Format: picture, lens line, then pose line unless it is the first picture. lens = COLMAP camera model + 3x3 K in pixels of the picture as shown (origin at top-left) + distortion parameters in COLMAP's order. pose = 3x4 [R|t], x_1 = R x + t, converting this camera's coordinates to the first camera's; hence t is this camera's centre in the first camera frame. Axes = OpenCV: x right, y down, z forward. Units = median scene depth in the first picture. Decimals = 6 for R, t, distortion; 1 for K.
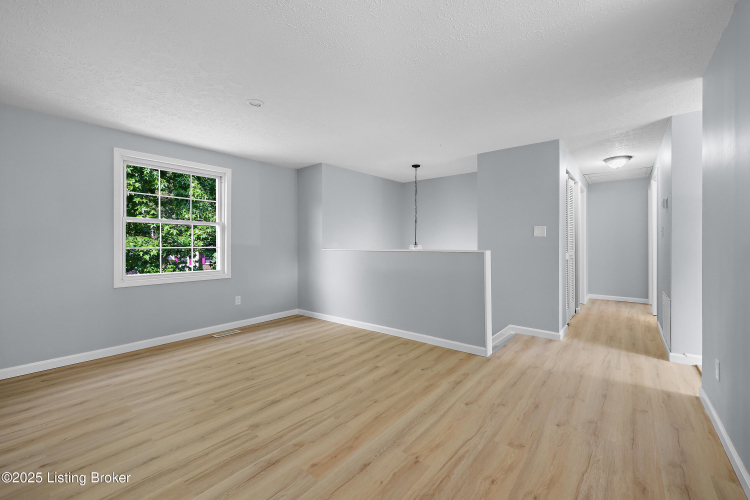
lens RADIAL K [[308.1, 0, 376.1], [0, 308.1, 246.0], [0, 0, 1]] dist [-0.001100, 0.000356]
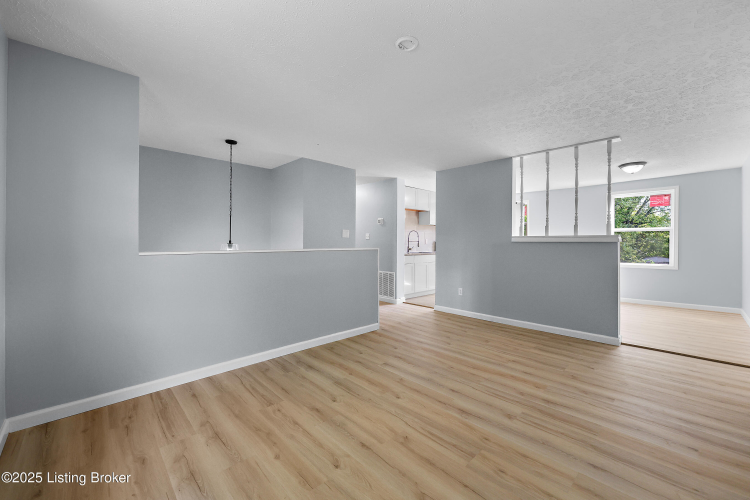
lens RADIAL K [[308.1, 0, 384.4], [0, 308.1, 245.5], [0, 0, 1]] dist [-0.001100, 0.000356]
pose [[0.096949, -0.008153, 0.995256, -1.060699], [0.008571, 0.999936, 0.007357, -0.006058], [-0.995252, 0.007818, 0.097013, 0.948237]]
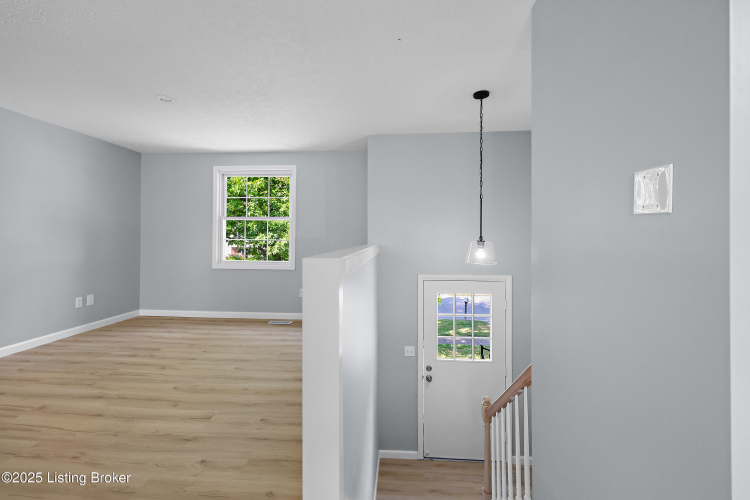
lens RADIAL K [[308.1, 0, 372.0], [0, 308.1, 235.1], [0, 0, 1]] dist [-0.001100, 0.000356]
pose [[0.571673, 0.002116, -0.820479, 0.810578], [-0.015262, 0.999851, -0.008055, -0.014746], [0.820340, 0.017127, 0.571620, 0.947511]]
